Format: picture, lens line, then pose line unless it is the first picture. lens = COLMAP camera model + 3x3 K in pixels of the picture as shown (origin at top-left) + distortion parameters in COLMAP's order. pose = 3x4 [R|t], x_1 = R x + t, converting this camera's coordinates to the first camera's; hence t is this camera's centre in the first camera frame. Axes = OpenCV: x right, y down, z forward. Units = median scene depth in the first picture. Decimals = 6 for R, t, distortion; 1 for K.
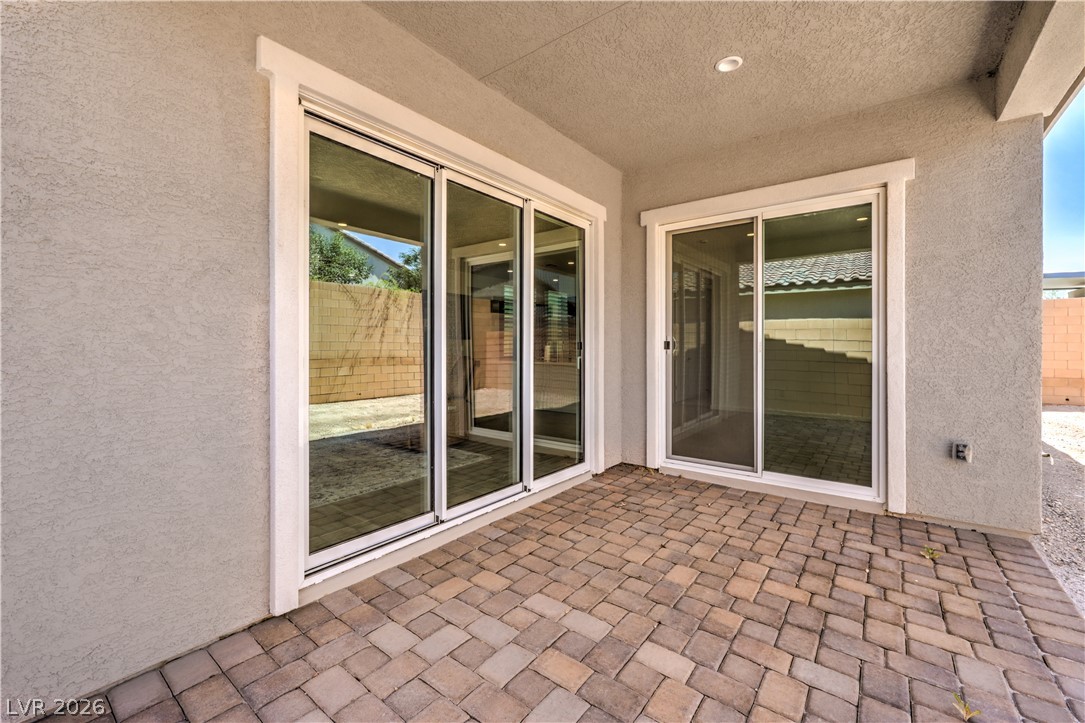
lens RADIAL K [[447.0, 0, 544.6], [0, 447.0, 360.6], [0, 0, 1]] dist [-0.001692, 0.000124]
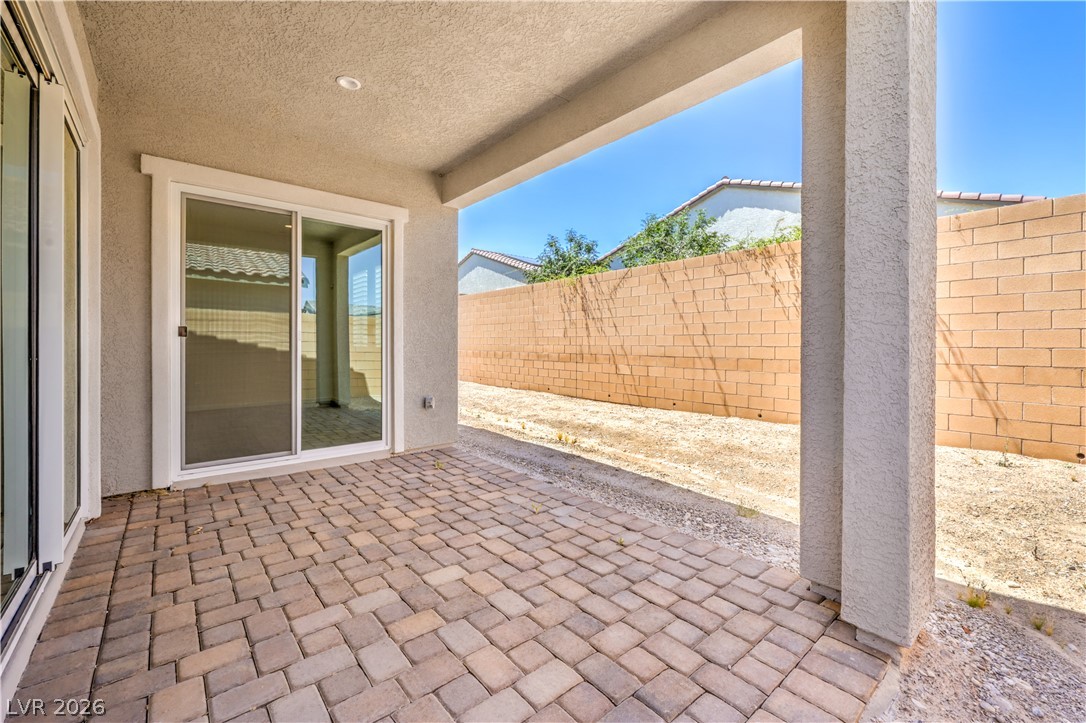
lens RADIAL K [[438.9, 0, 544.1], [0, 438.9, 358.6], [0, 0, 1]] dist [0.000119, 0.000057]
pose [[0.211536, -0.032896, 0.976816, -0.506835], [0.022127, 0.999338, 0.028863, 0.009051], [-0.977120, 0.015508, 0.212124, 0.251641]]
